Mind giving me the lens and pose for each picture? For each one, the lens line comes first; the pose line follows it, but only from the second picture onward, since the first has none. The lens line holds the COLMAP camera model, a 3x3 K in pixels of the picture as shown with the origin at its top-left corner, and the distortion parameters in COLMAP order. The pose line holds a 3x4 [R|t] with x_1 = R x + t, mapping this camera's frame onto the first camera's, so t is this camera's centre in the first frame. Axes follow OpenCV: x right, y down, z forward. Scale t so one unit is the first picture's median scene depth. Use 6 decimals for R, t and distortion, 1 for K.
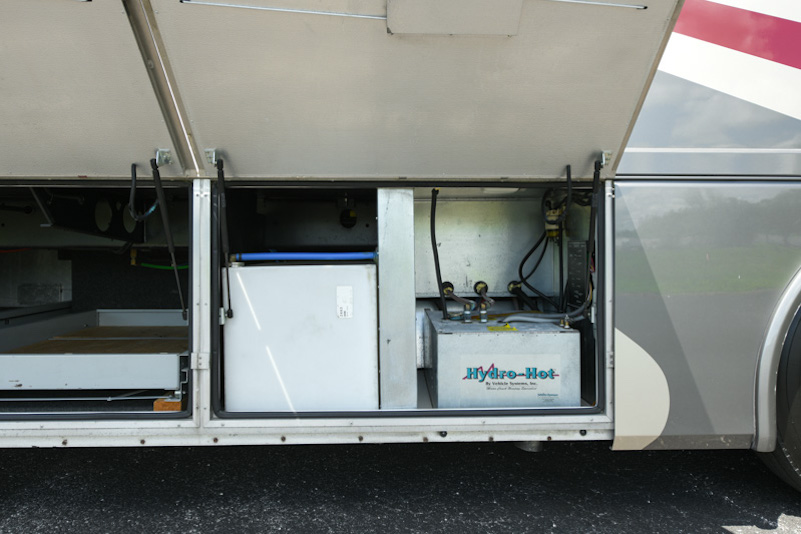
lens RADIAL K [[577.4, 0, 408.1], [0, 577.4, 267.8], [0, 0, 1]] dist [-0.002629, 0.000574]
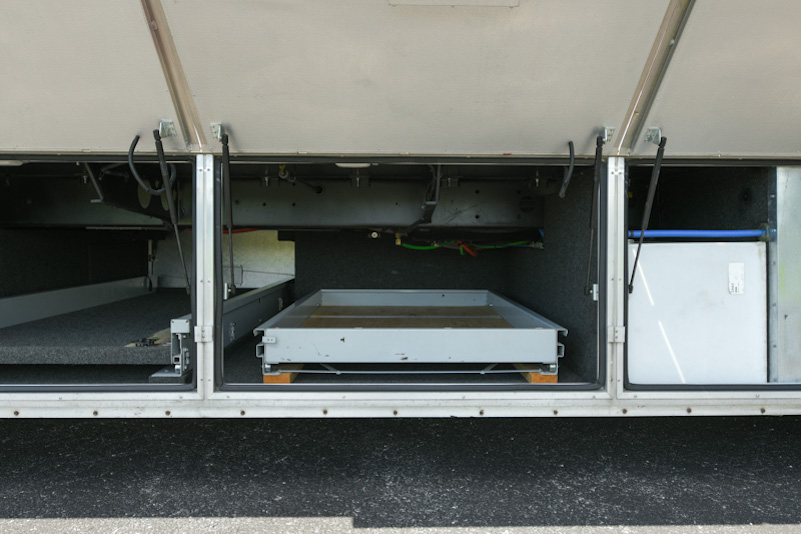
lens RADIAL K [[599.6, 0, 400.5], [0, 599.6, 267.0], [0, 0, 1]] dist [0.003880, 0.000720]
pose [[0.999981, 0.004204, -0.004489, -0.684712], [-0.004060, 0.999489, 0.031698, 0.007778], [0.004620, -0.031679, 0.999487, -0.062279]]
